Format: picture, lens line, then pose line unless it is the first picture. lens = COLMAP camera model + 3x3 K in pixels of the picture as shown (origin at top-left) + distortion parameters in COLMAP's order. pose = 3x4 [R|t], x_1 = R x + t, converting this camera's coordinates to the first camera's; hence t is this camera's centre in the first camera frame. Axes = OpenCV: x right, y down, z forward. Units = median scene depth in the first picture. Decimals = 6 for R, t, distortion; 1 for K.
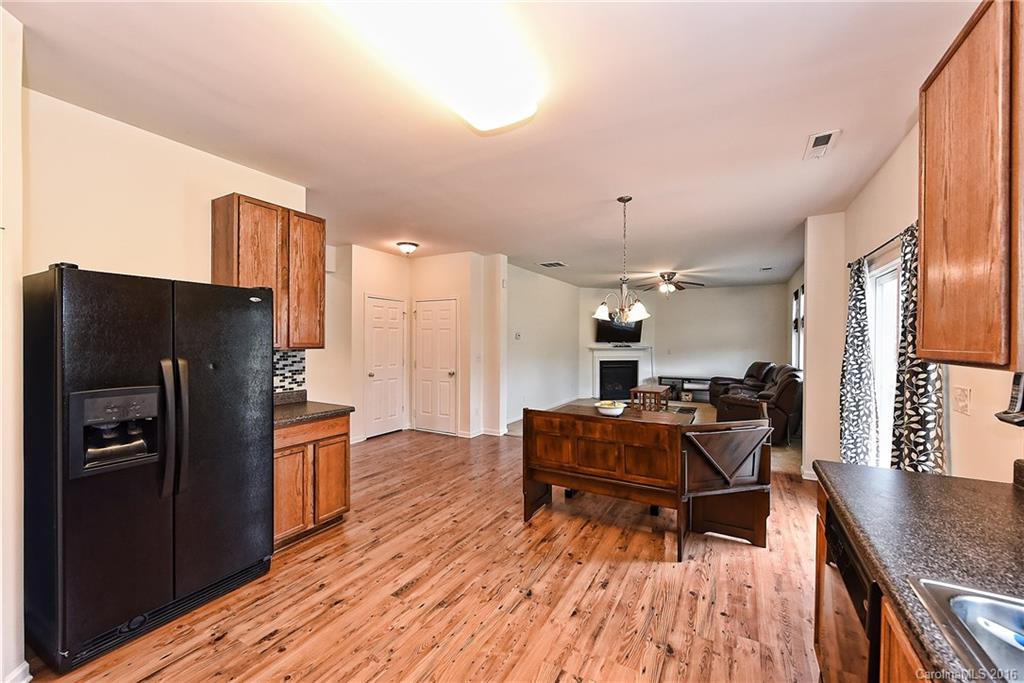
lens RADIAL K [[405.0, 0, 512.0], [0, 405.0, 341.5], [0, 0, 1]] dist [0.008429, -0.000072]
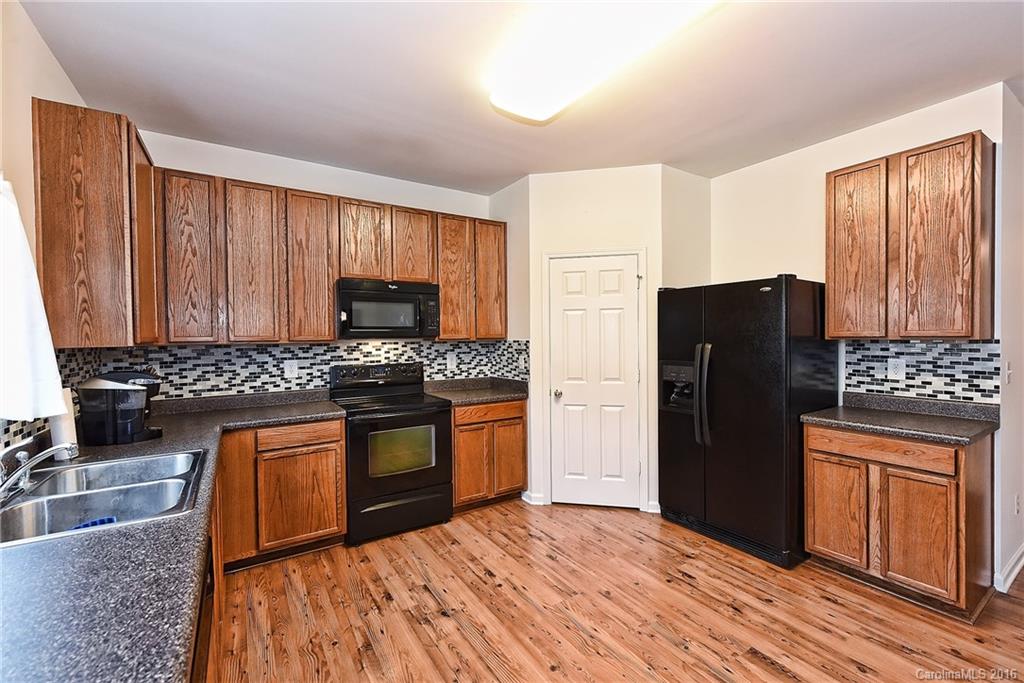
lens RADIAL K [[434.1, 0, 513.0], [0, 434.1, 338.2], [0, 0, 1]] dist [0.000189, 0.000095]
pose [[-0.463084, 0.001598, -0.886313, 0.525743], [0.002491, 0.999997, 0.000501, 0.016468], [0.886311, -0.001976, -0.463087, 0.775885]]
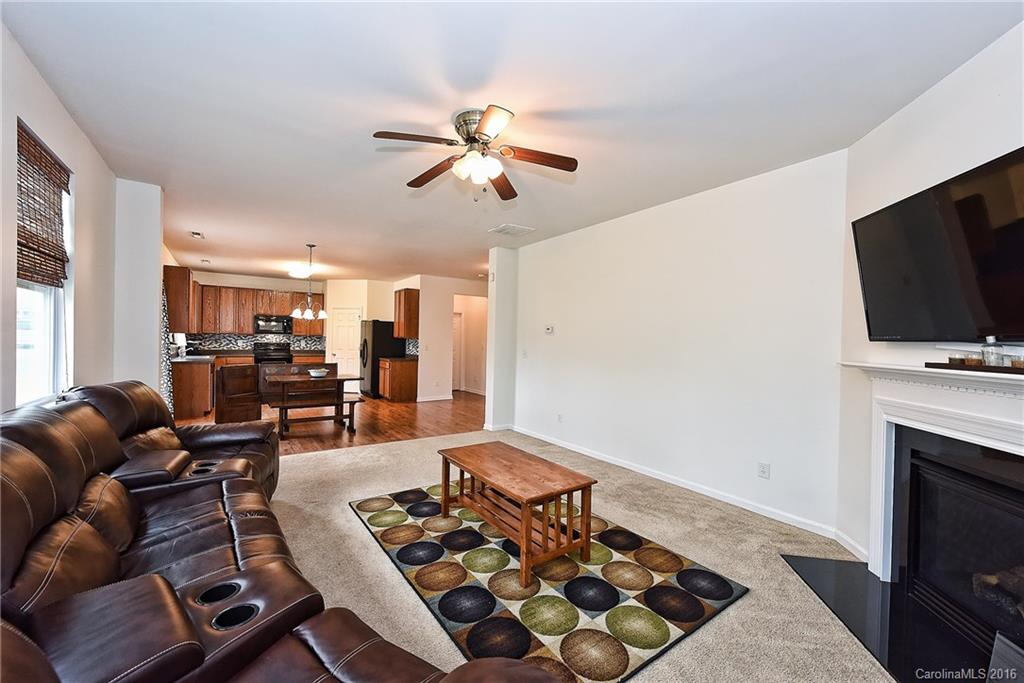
lens RADIAL K [[405.0, 0, 512.0], [0, 405.0, 341.5], [0, 0, 1]] dist [0.008429, -0.000072]
pose [[-0.431300, -0.010570, -0.902146, 1.802705], [-0.028003, 0.999606, 0.001676, 0.018539], [0.901774, 0.025986, -0.431427, 3.126865]]
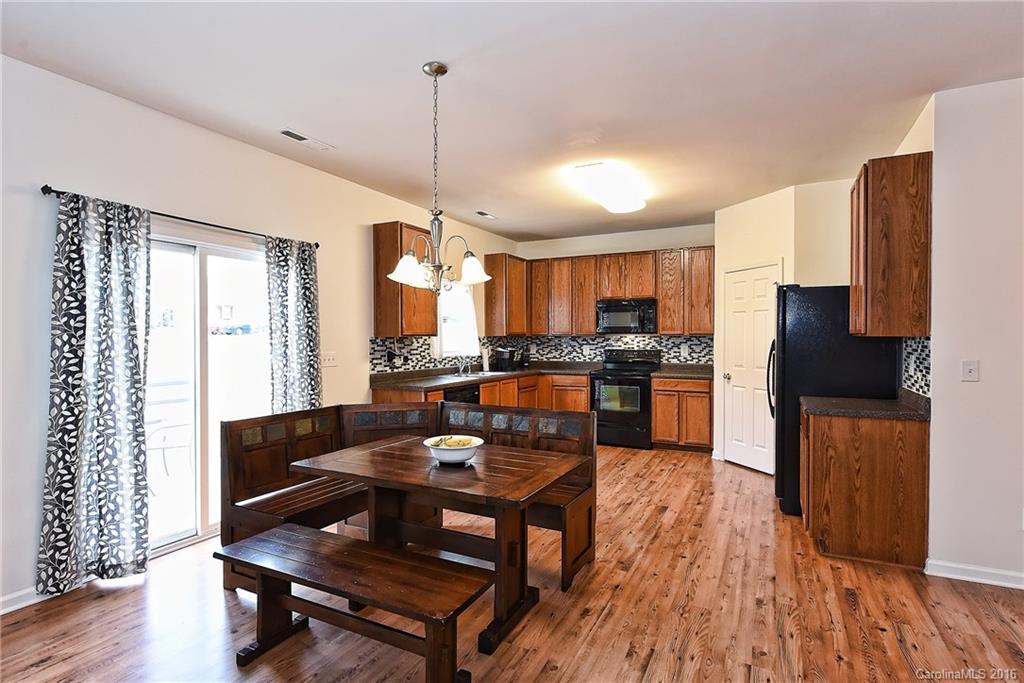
lens RADIAL K [[514.2, 0, 512.0], [0, 514.2, 341.5], [0, 0, 1]] dist [0.002677, 0.000346]
pose [[-0.999144, -0.003044, -0.041262, 0.254514], [-0.003709, 0.999864, 0.016040, 0.017030], [0.041207, 0.016179, -0.999020, 2.182927]]
